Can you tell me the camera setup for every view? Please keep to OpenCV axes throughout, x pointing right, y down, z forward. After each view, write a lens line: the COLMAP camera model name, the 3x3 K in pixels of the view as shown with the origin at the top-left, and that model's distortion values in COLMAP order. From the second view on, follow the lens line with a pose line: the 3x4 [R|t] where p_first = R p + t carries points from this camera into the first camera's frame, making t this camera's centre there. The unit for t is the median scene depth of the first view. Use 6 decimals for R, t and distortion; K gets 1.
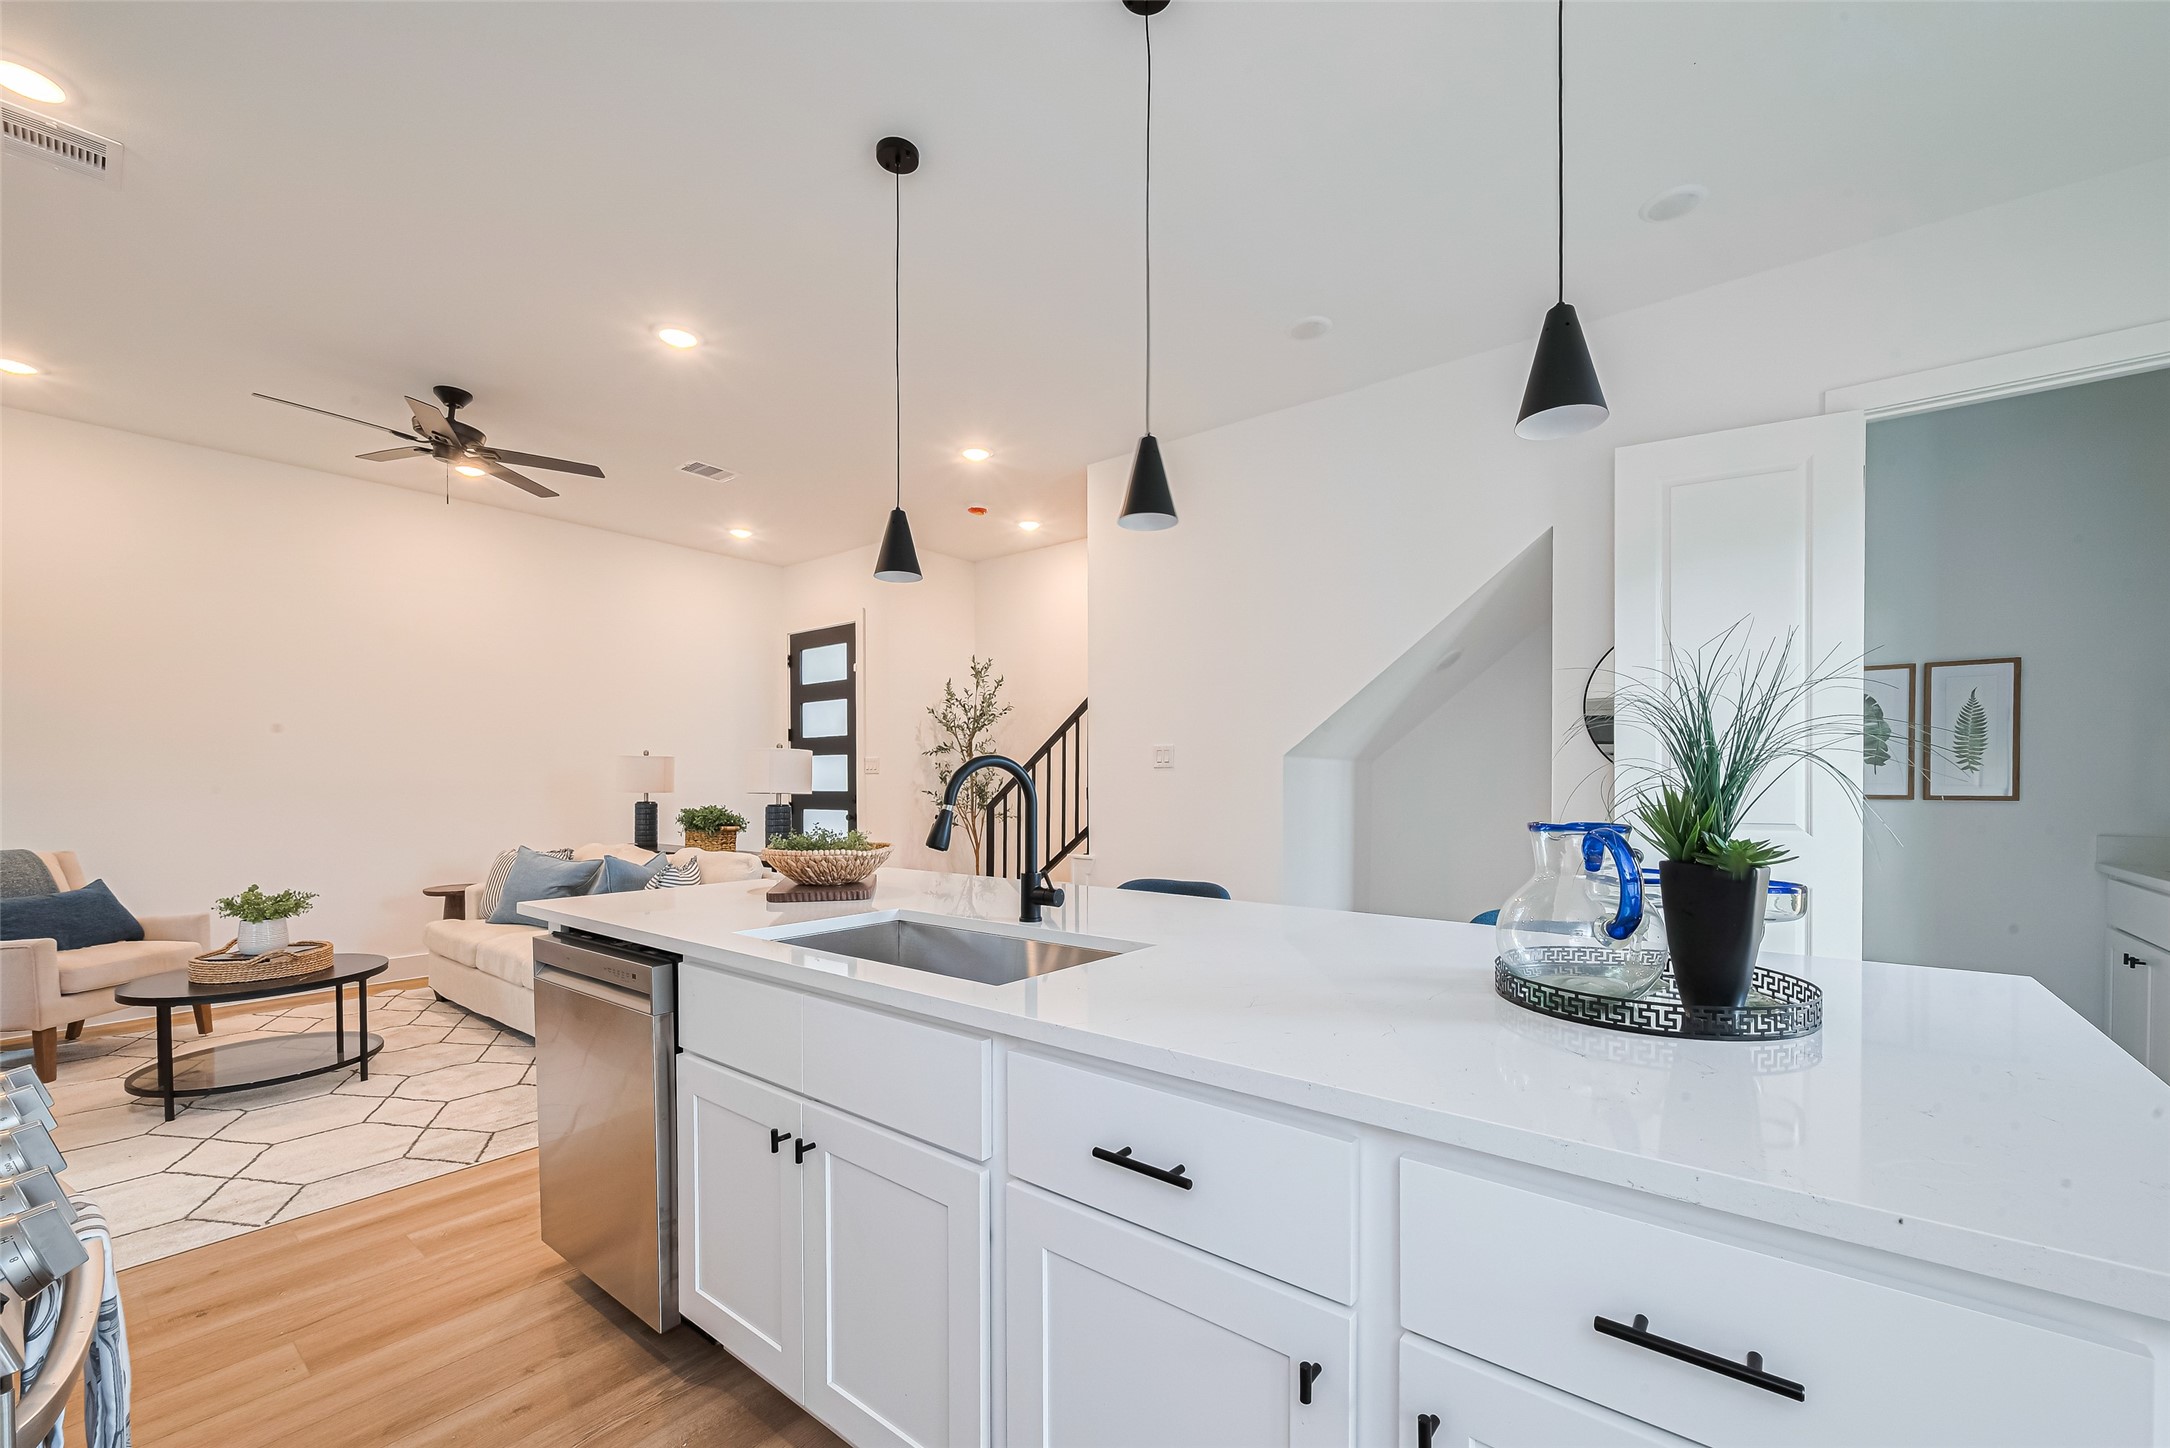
lens RADIAL K [[872.1, 0, 1087.3], [0, 872.1, 785.1], [0, 0, 1]] dist [-0.001269, -0.000082]
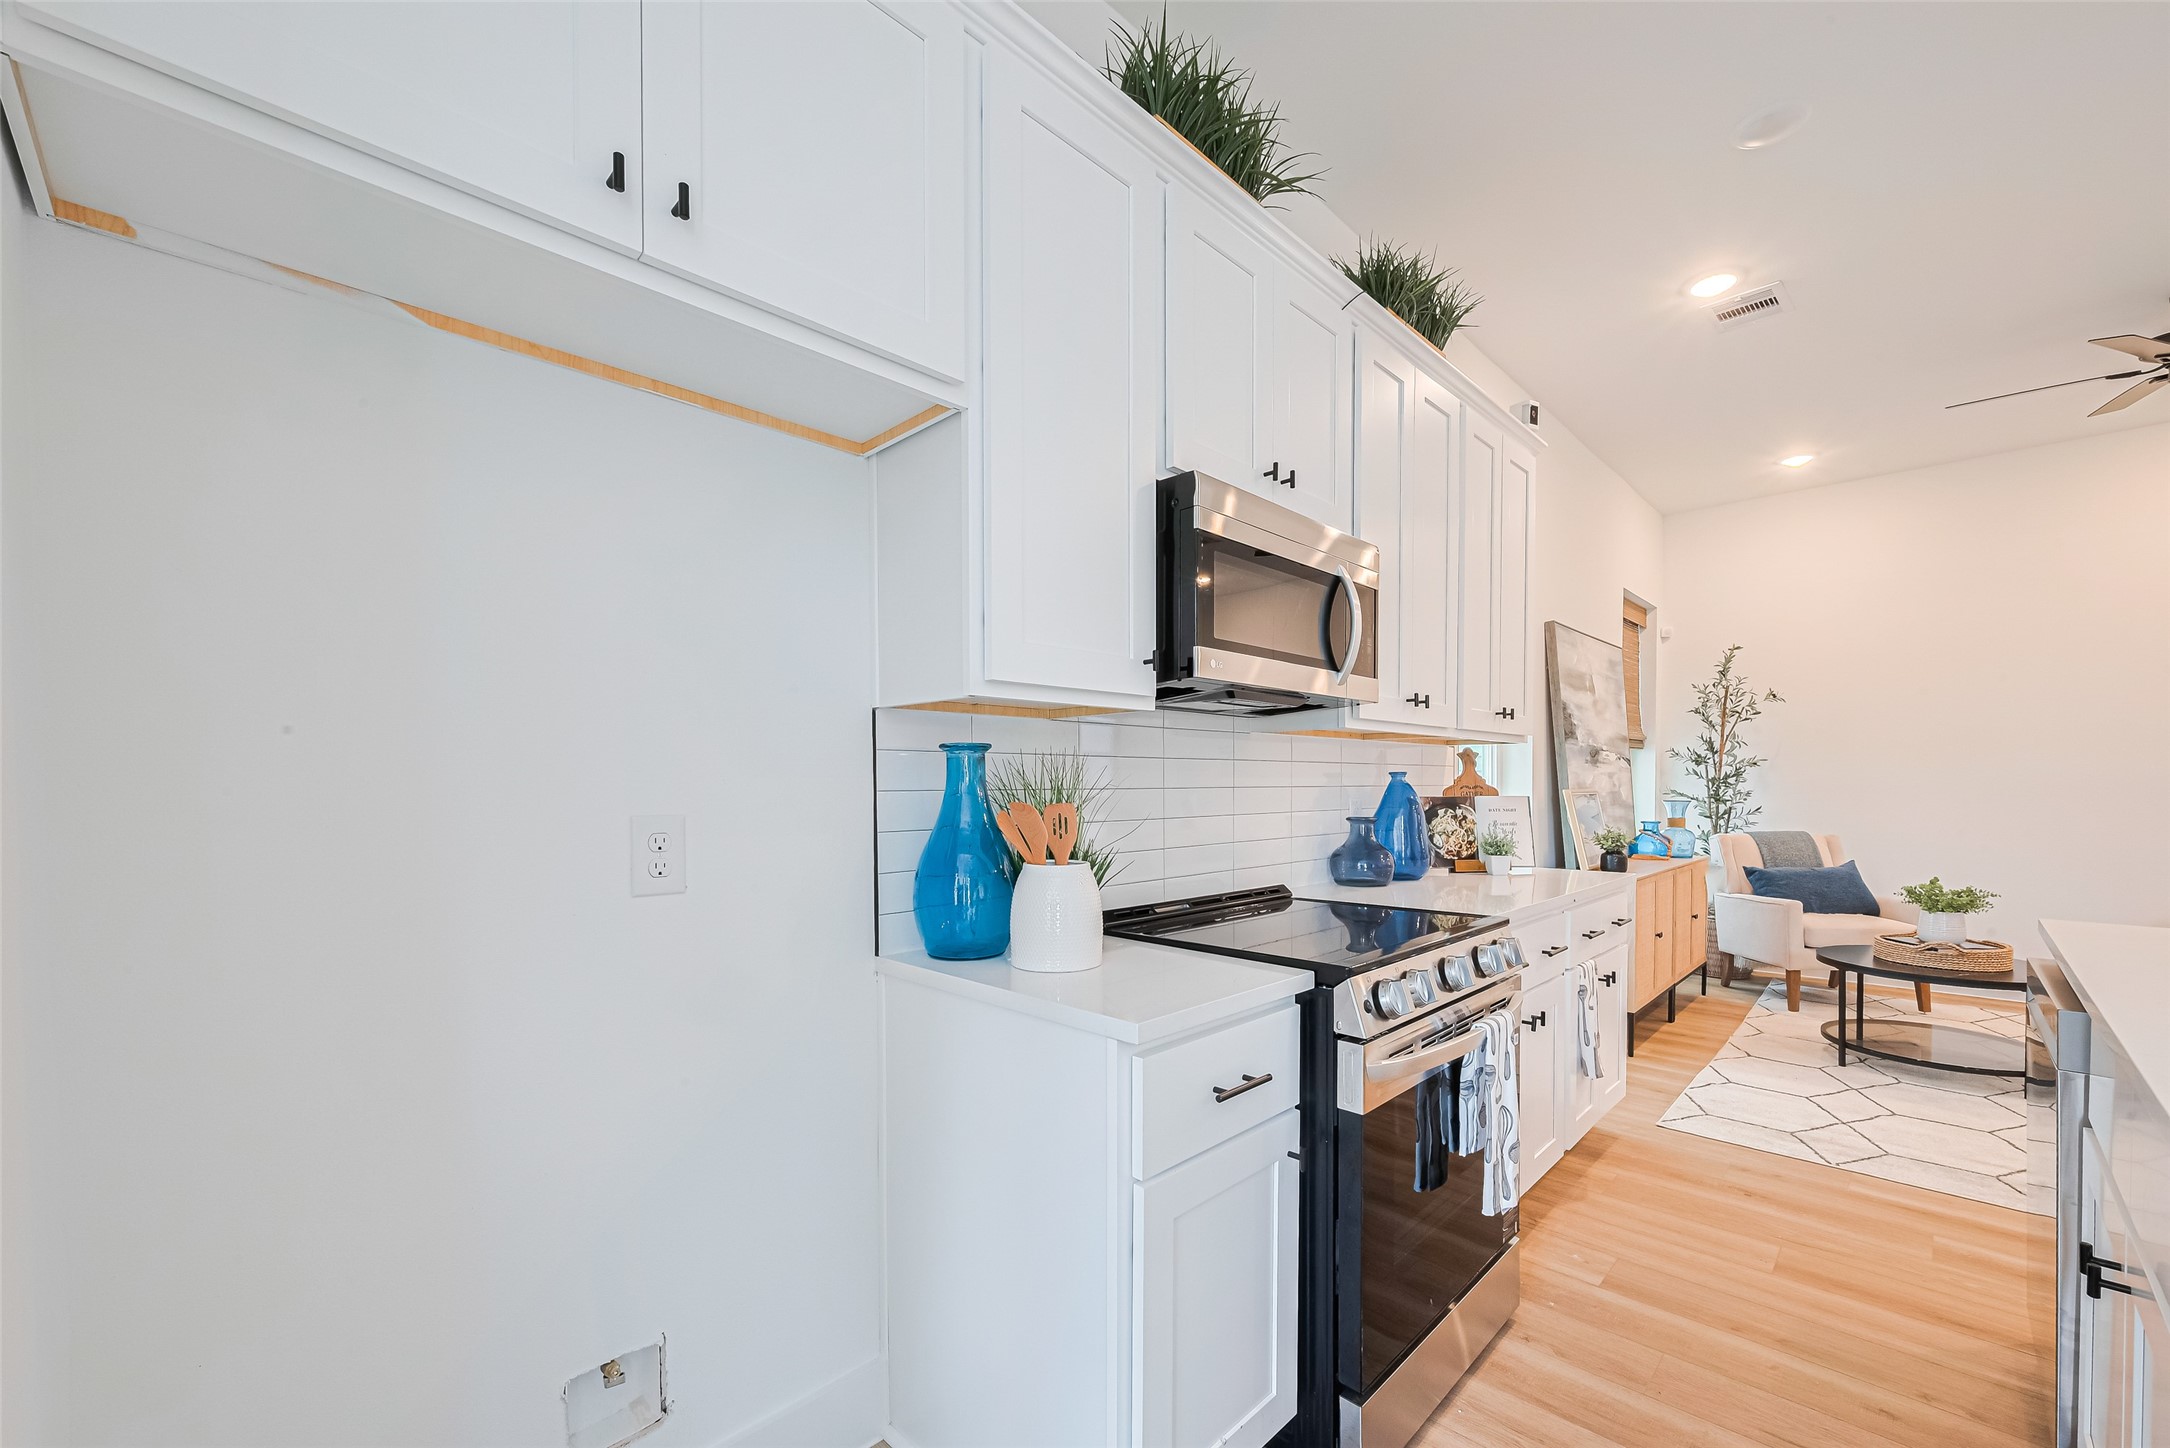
lens RADIAL K [[872.1, 0, 1087.3], [0, 872.1, 785.1], [0, 0, 1]] dist [-0.001269, -0.000082]
pose [[-0.107633, 0.007523, -0.994162, 0.204794], [-0.004542, 0.999957, 0.008059, -0.000721], [0.994180, 0.005383, -0.107594, 0.095467]]
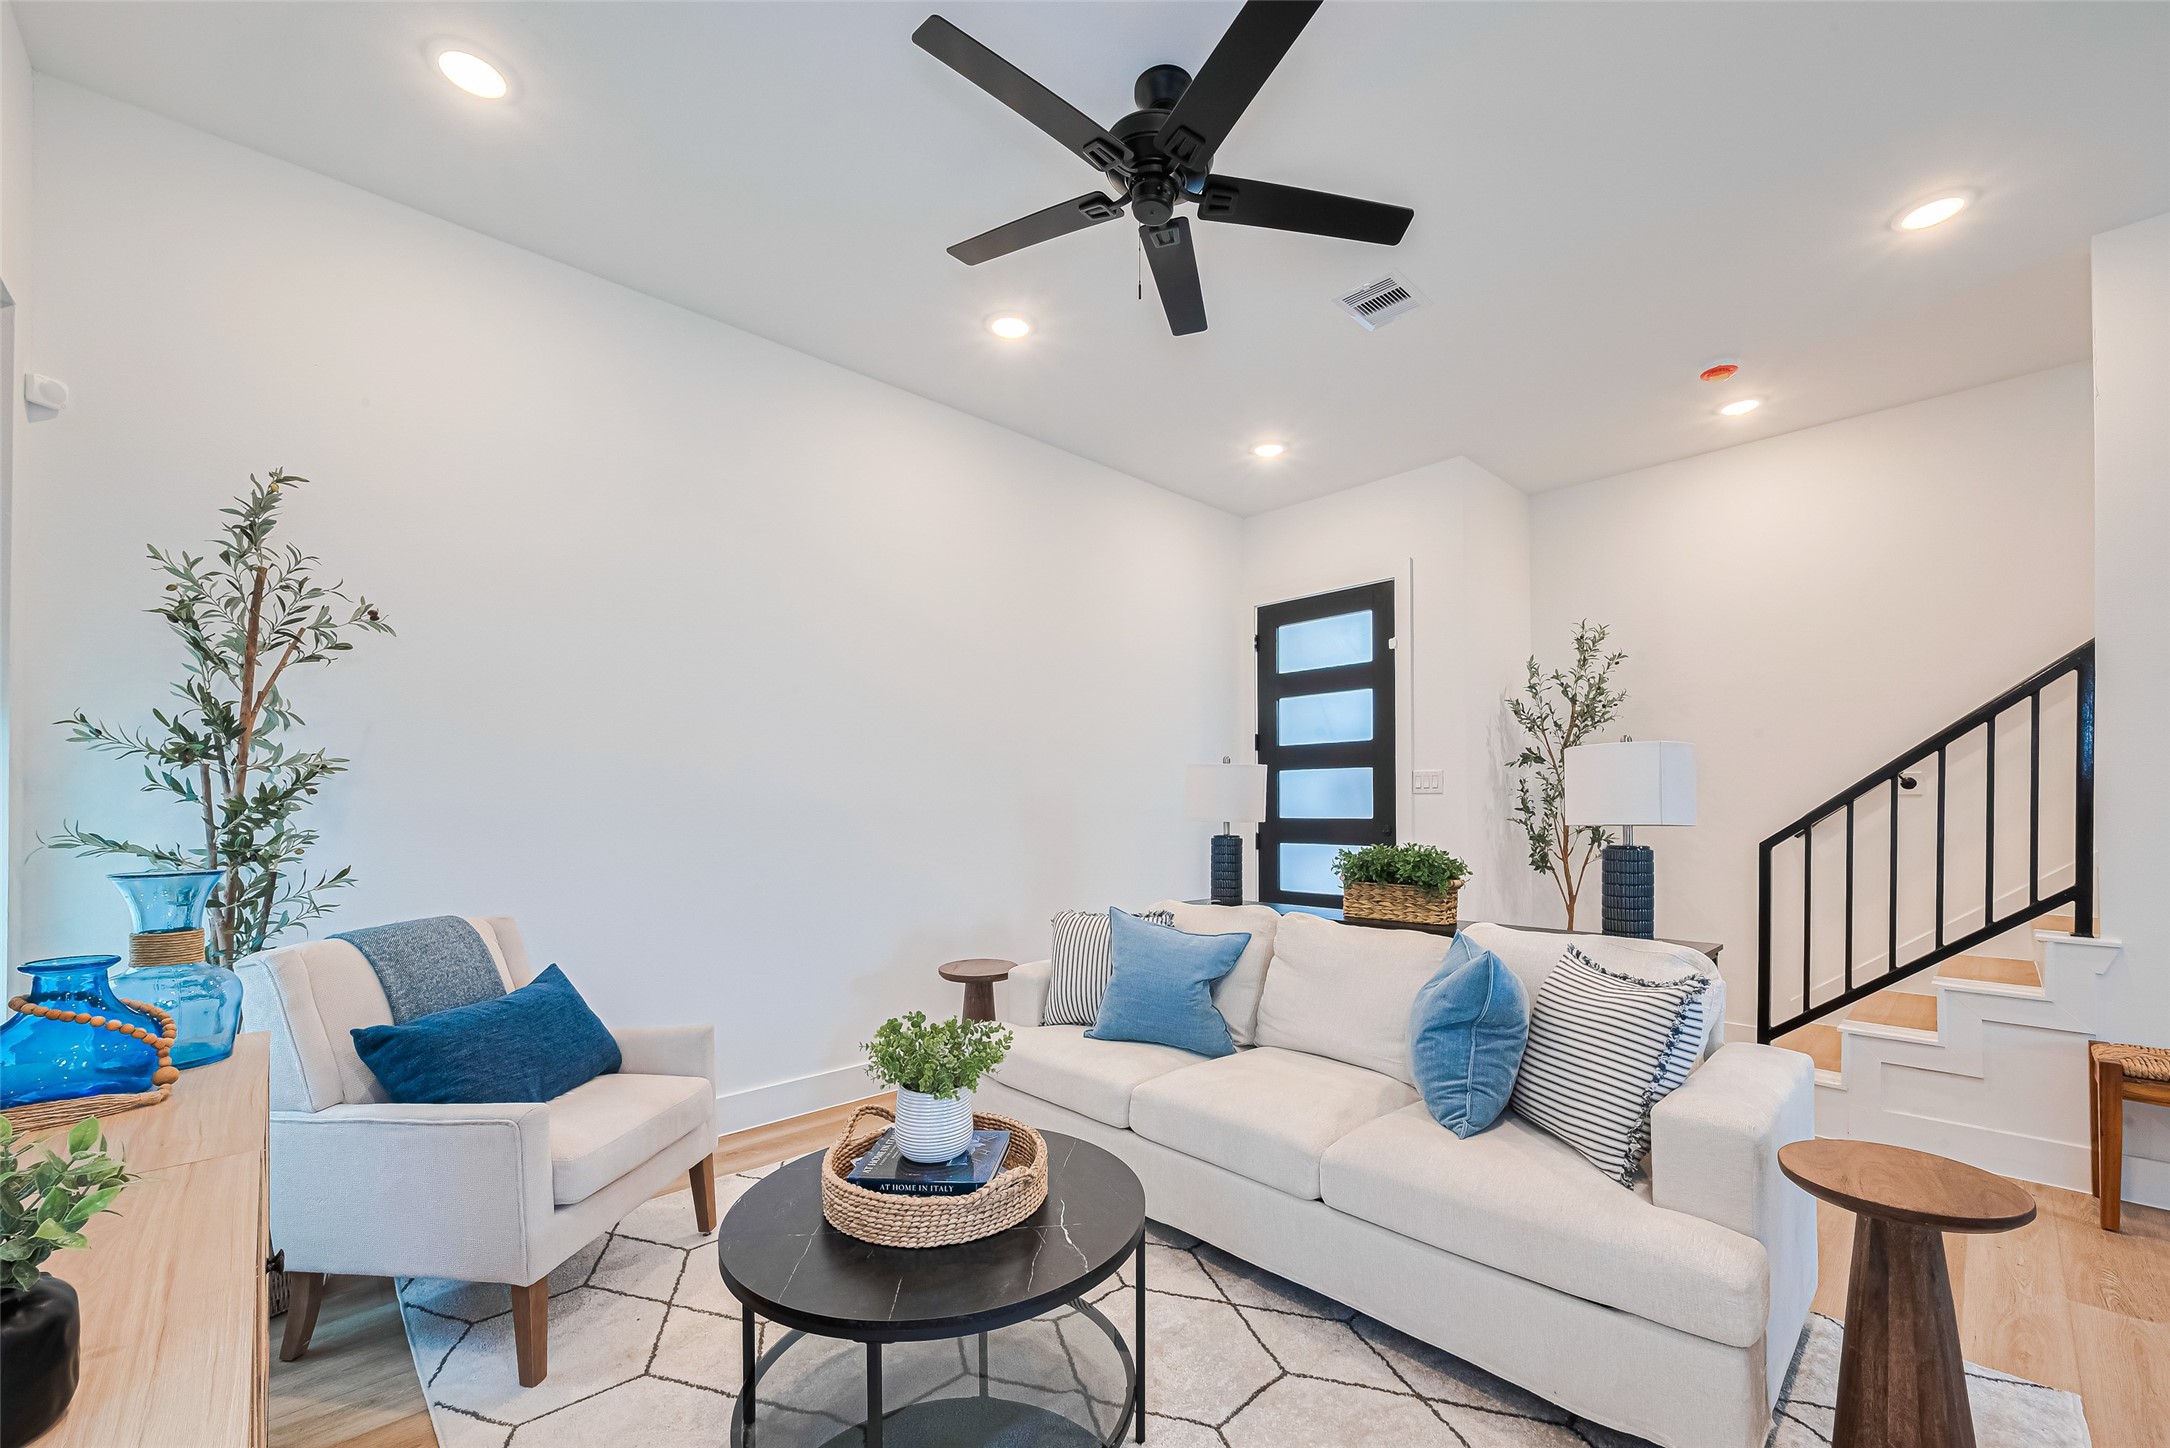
lens RADIAL K [[859.6, 0, 1093.8], [0, 859.6, 800.3], [0, 0, 1]] dist [0.000005, -0.000037]
pose [[0.991032, 0.000828, -0.133620, -0.812703], [-0.002110, 0.999953, -0.009448, -0.001311], [0.133606, 0.009645, 0.990988, 0.545547]]
